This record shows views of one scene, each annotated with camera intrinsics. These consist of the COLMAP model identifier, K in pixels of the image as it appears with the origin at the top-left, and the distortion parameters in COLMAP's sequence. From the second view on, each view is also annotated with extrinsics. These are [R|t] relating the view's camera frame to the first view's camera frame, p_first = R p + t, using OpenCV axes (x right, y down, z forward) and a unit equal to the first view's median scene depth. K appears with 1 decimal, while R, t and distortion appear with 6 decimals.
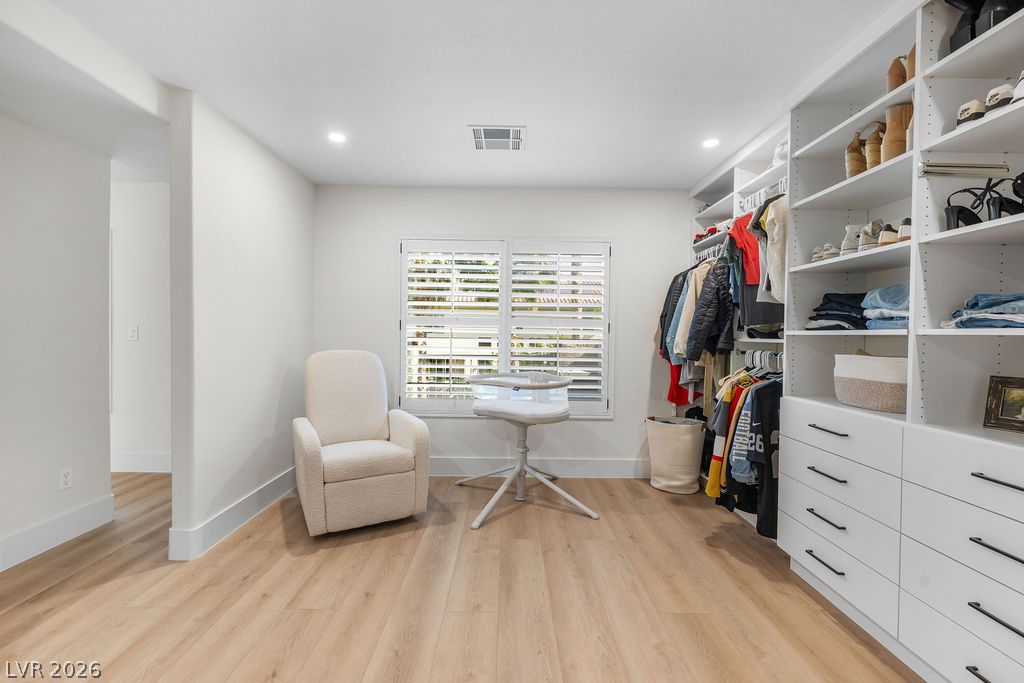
lens RADIAL K [[441.3, 0, 508.8], [0, 441.3, 340.0], [0, 0, 1]] dist [-0.002319, 0.000965]
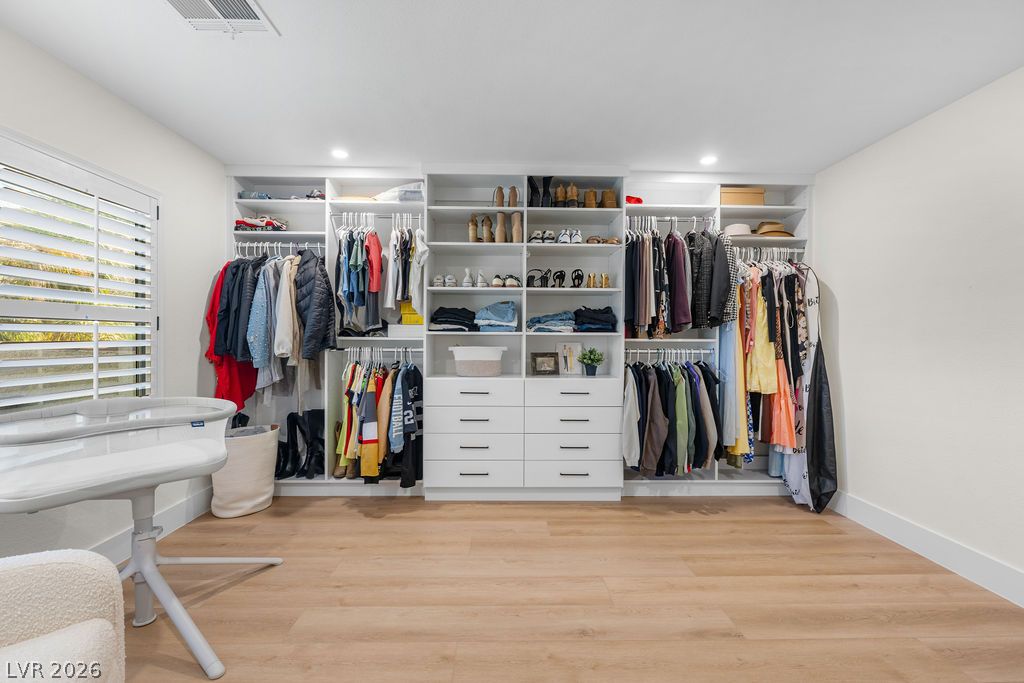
lens RADIAL K [[441.3, 0, 508.2], [0, 441.3, 338.7], [0, 0, 1]] dist [-0.002319, 0.000965]
pose [[-0.015740, -0.010358, 0.999822, -0.735977], [0.005450, 0.999931, 0.010445, -0.010297], [-0.999861, 0.005613, -0.015683, 0.723924]]
